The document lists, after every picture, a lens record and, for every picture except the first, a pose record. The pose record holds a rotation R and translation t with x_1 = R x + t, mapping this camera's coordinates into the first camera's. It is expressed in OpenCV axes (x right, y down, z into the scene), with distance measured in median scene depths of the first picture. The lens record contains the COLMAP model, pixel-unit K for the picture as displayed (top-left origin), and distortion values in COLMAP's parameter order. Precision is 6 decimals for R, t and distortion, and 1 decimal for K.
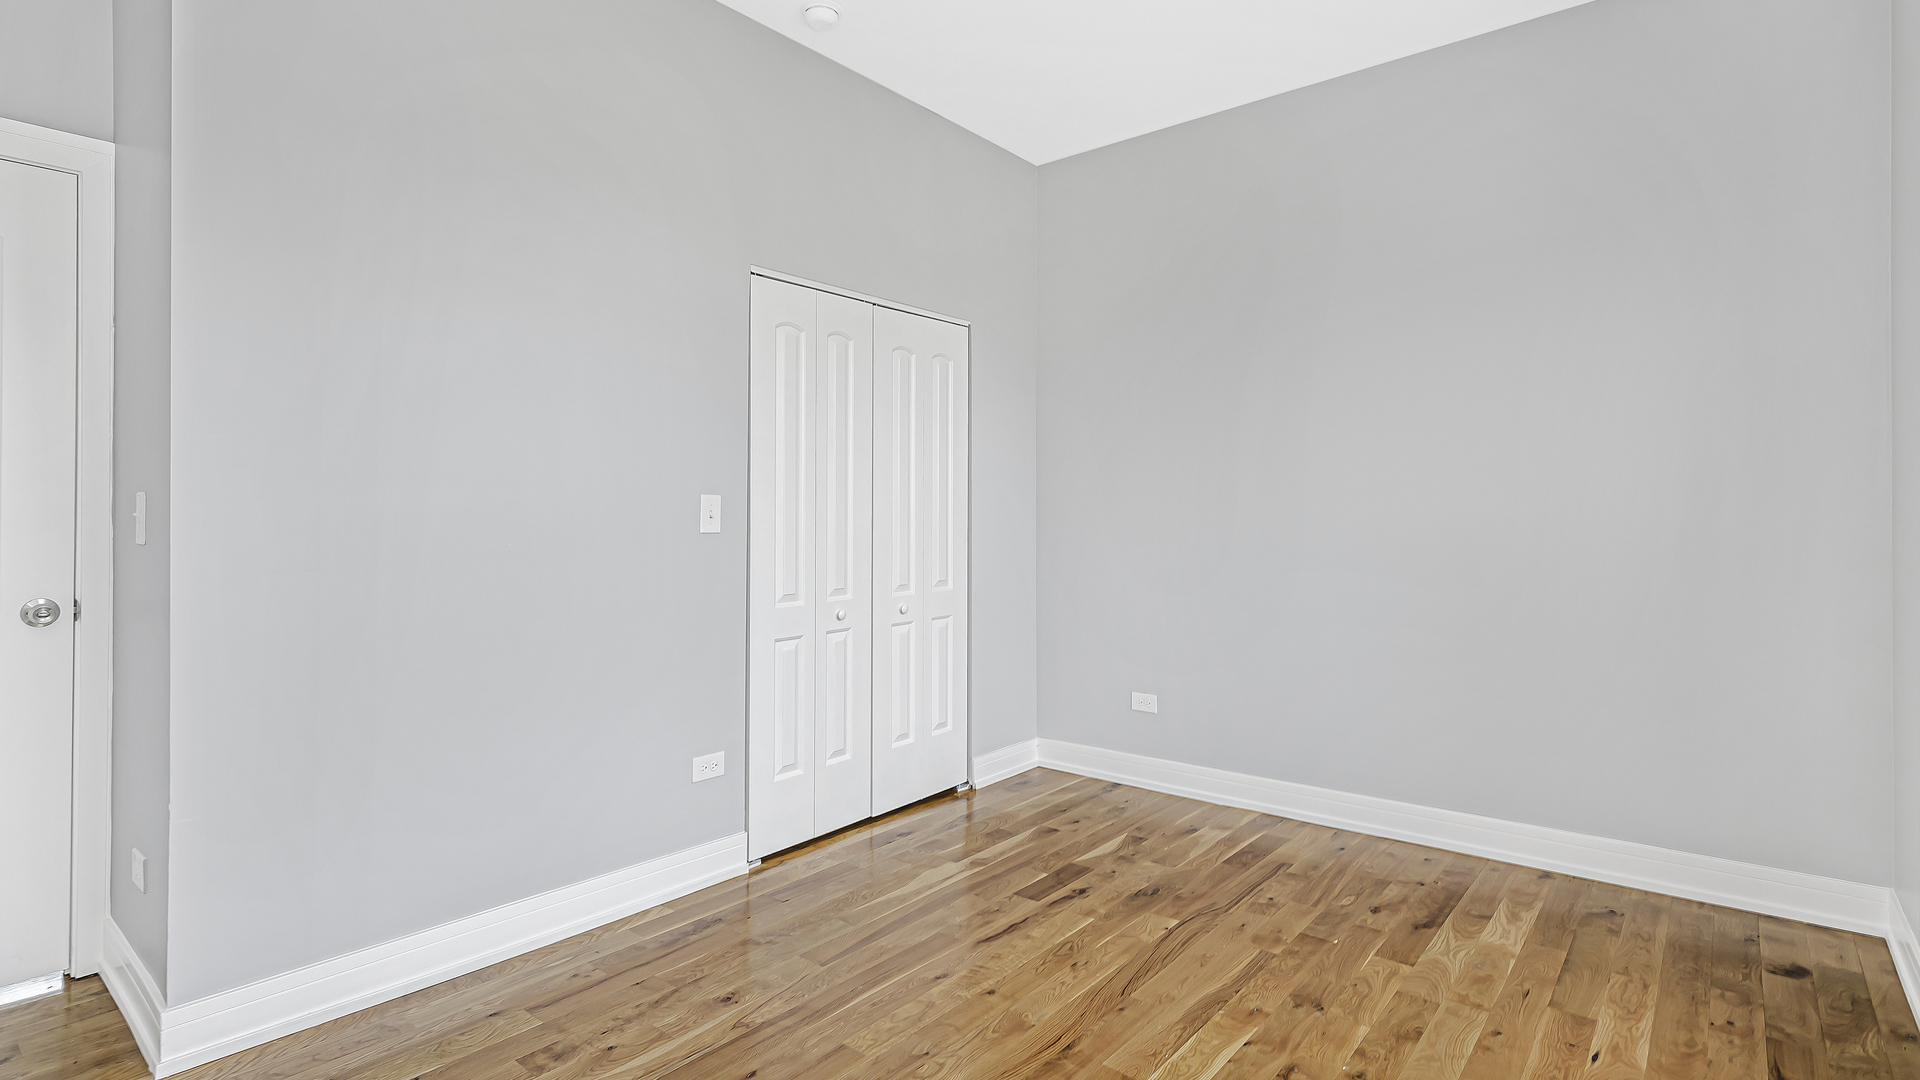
lens RADIAL K [[928.5, 0, 963.8], [0, 928.5, 528.9], [0, 0, 1]] dist [0.004862, 0.000899]
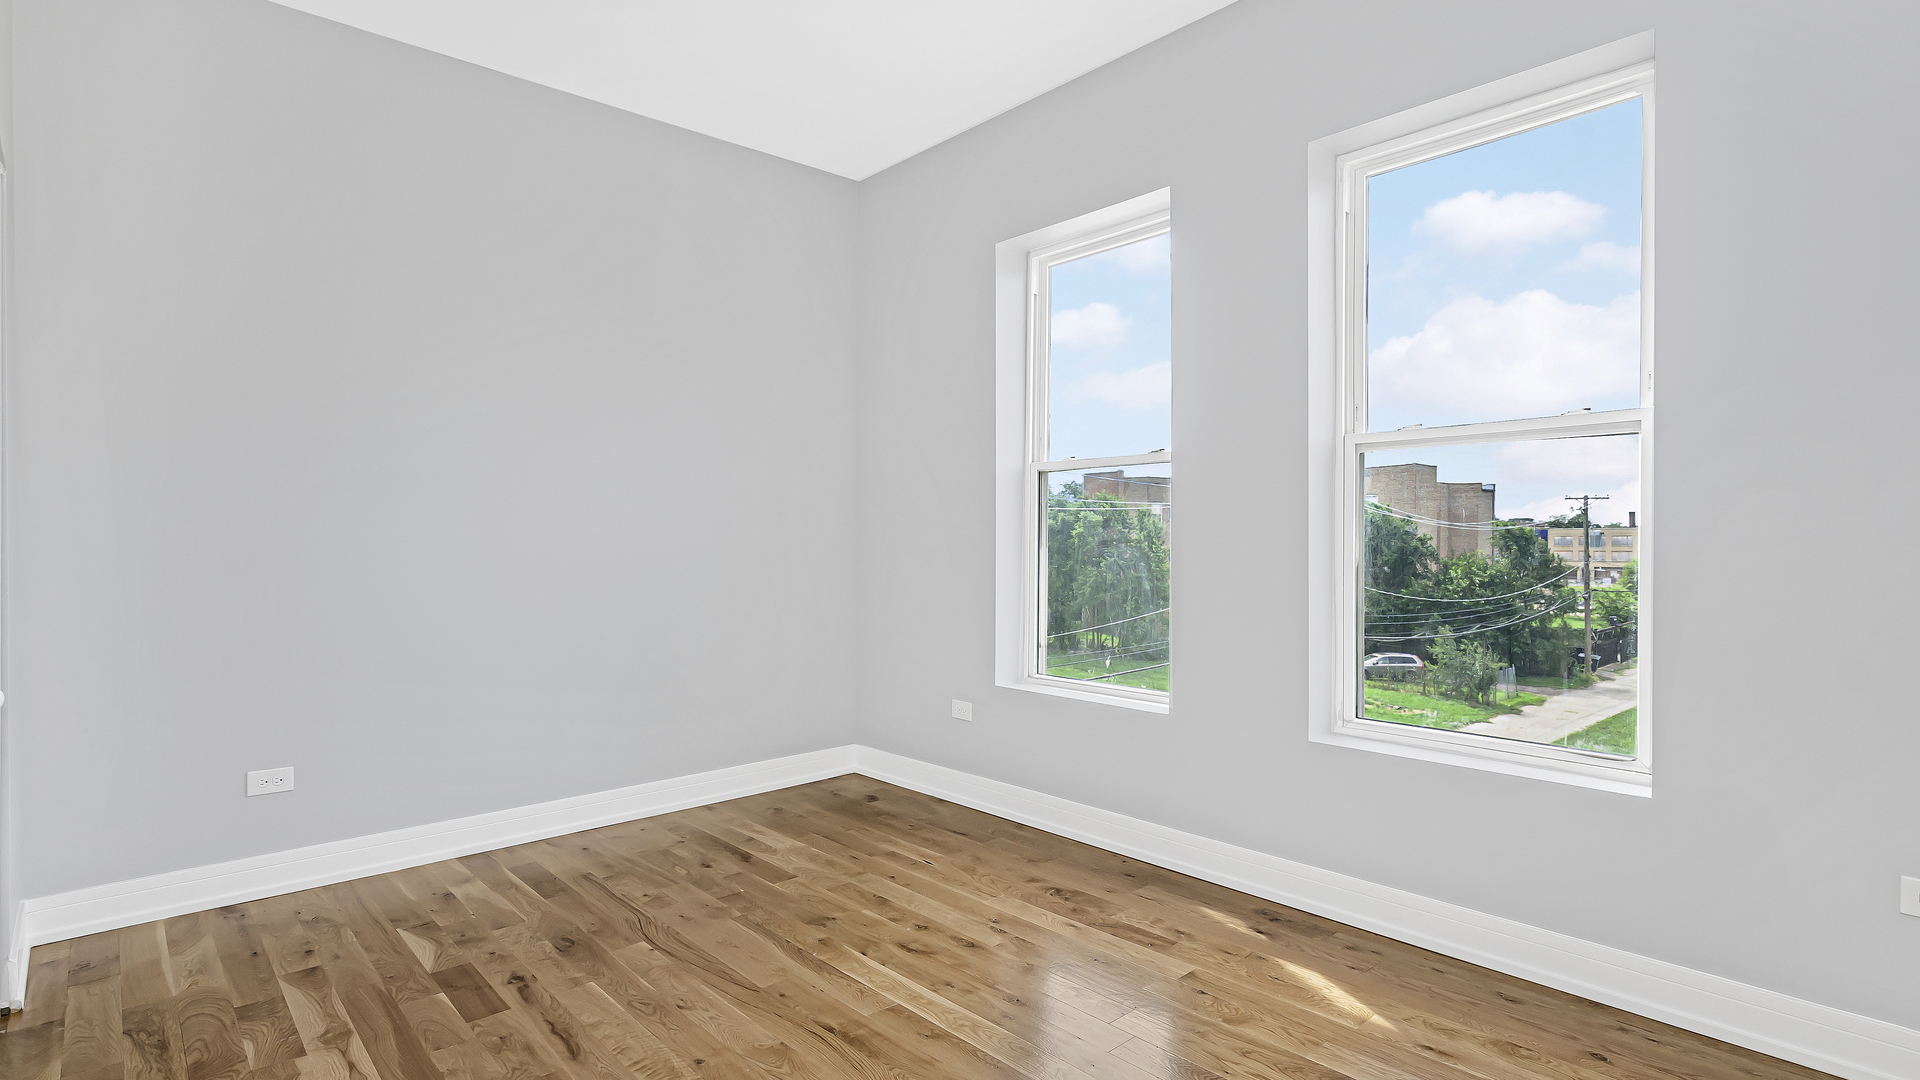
lens RADIAL K [[928.5, 0, 953.9], [0, 928.5, 540.6], [0, 0, 1]] dist [0.004862, 0.000899]
pose [[0.153981, -0.000488, 0.988074, -0.668268], [0.014370, 0.999895, -0.001746, 0.009525], [-0.987969, 0.014468, 0.153972, 0.516409]]
